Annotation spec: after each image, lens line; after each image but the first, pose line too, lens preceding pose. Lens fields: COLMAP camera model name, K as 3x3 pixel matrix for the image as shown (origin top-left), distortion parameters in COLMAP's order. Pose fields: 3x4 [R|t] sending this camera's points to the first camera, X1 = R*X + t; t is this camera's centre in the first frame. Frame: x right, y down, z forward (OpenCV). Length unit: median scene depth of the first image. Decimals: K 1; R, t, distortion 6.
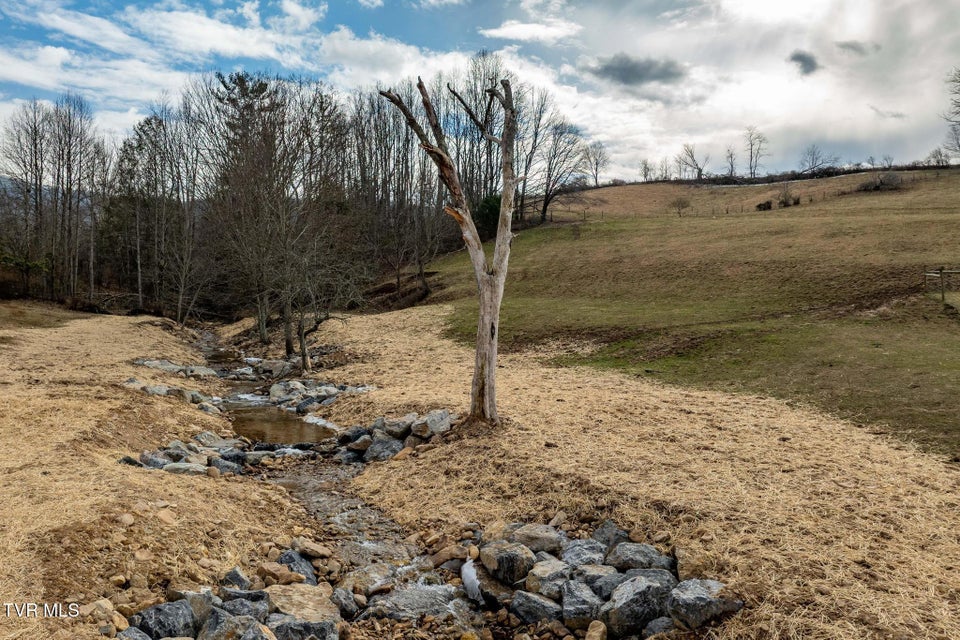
lens RADIAL K [[826.6, 0, 480.1], [0, 826.6, 353.9], [0, 0, 1]] dist [-0.049748, -0.004264]
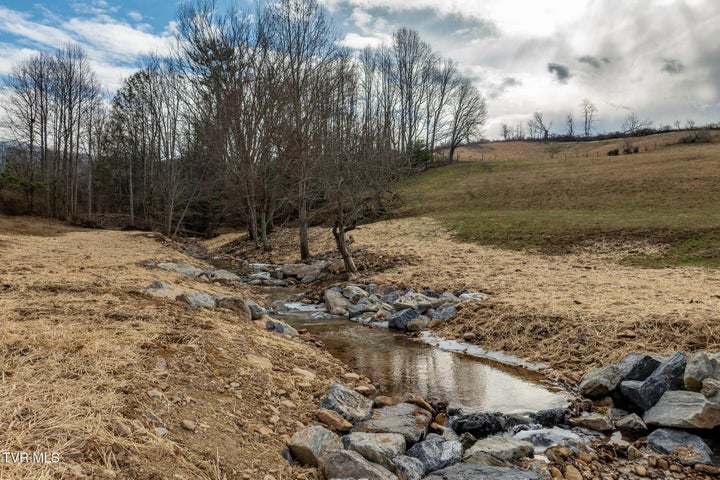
lens RADIAL K [[511.8, 0, 360.8], [0, 511.8, 264.3], [0, 0, 1]] dist [-0.043020, -0.001968]
pose [[0.998594, -0.002515, 0.052944, -0.129348], [0.003161, 0.999922, -0.012124, 0.009514], [-0.052910, 0.012274, 0.998524, 0.265115]]
